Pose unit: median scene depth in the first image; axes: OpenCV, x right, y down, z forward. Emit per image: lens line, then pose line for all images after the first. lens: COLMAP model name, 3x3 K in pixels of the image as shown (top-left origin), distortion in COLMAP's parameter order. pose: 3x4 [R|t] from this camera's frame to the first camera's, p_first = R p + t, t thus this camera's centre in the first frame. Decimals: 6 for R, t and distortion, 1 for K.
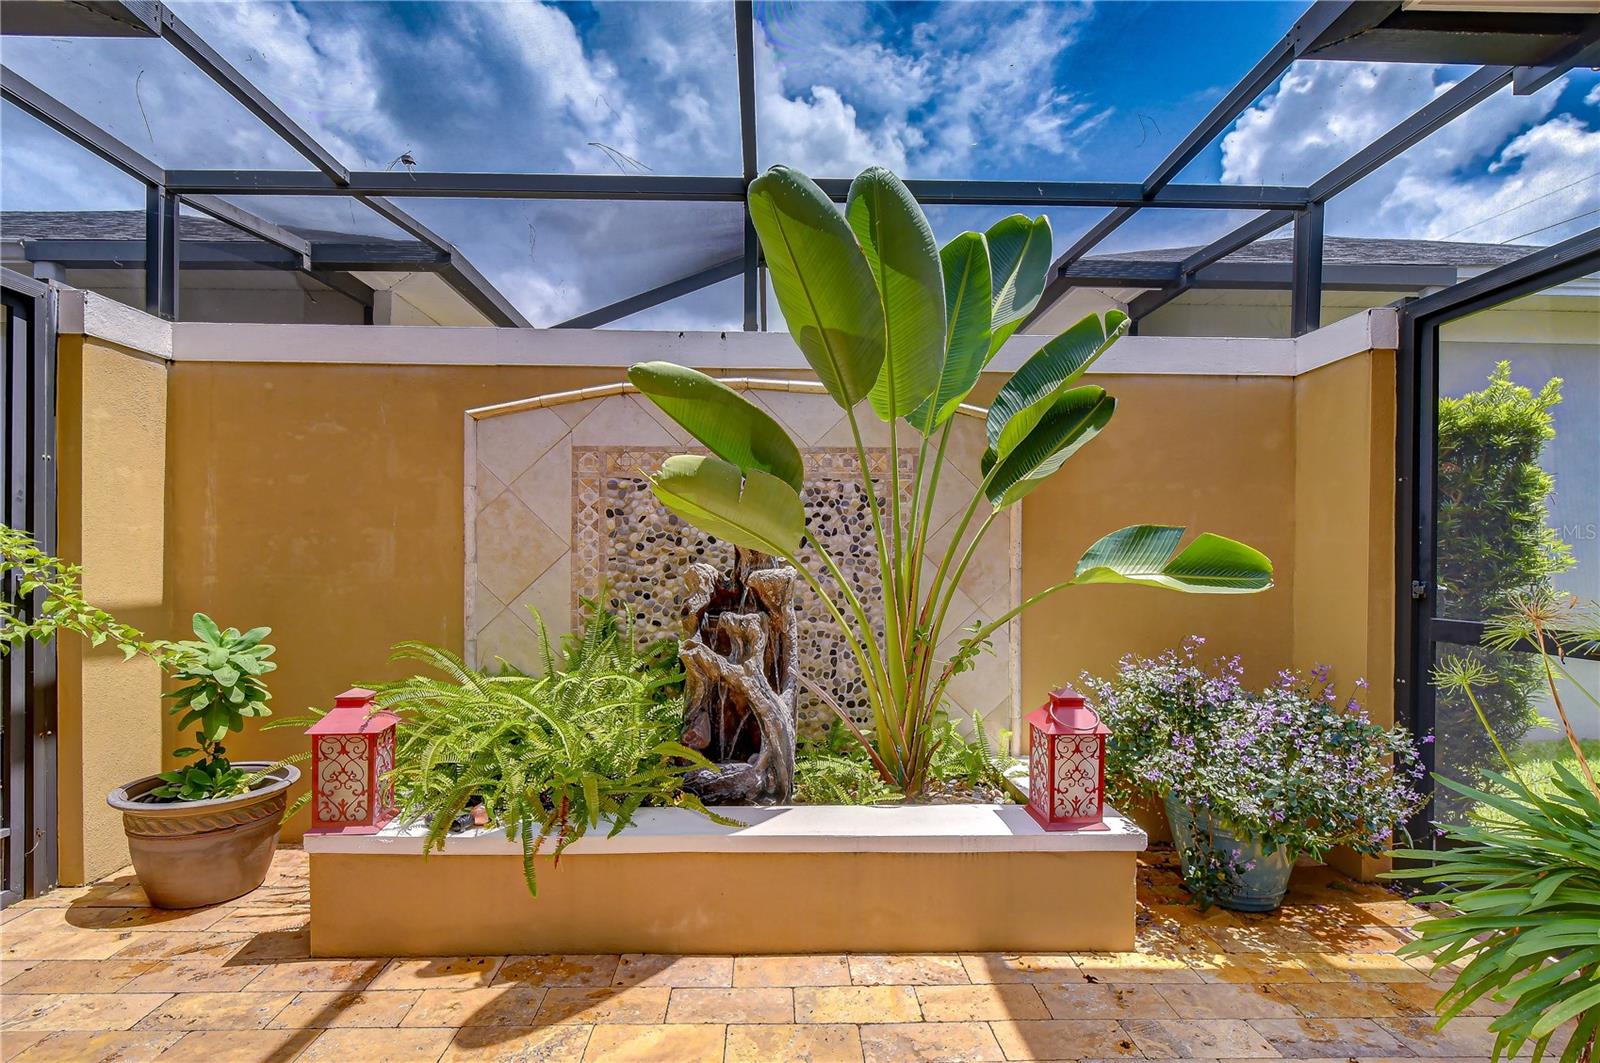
lens RADIAL K [[761.4, 0, 793.5], [0, 761.4, 559.2], [0, 0, 1]] dist [0.003195, -0.000035]
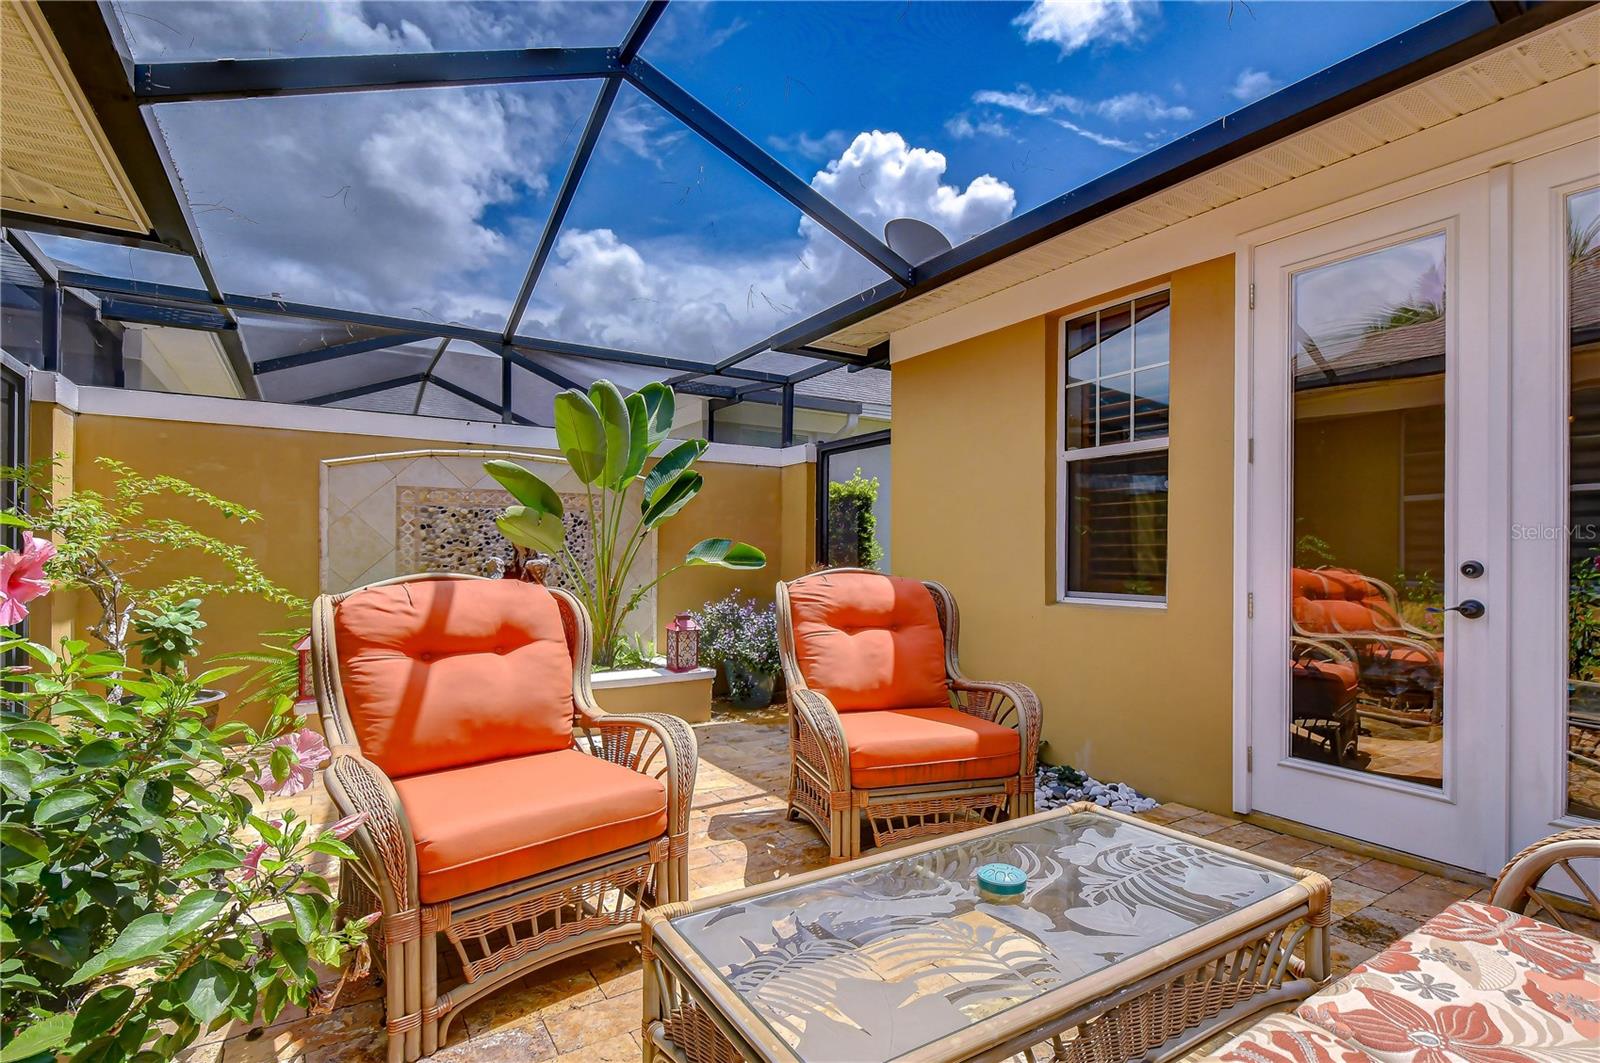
lens RADIAL K [[761.4, 0, 793.5], [0, 761.4, 559.2], [0, 0, 1]] dist [0.003195, -0.000035]
pose [[0.866166, -0.004976, 0.499732, -0.383001], [-0.001025, 0.999931, 0.011734, -0.010203], [-0.499756, -0.010676, 0.866100, -0.881612]]
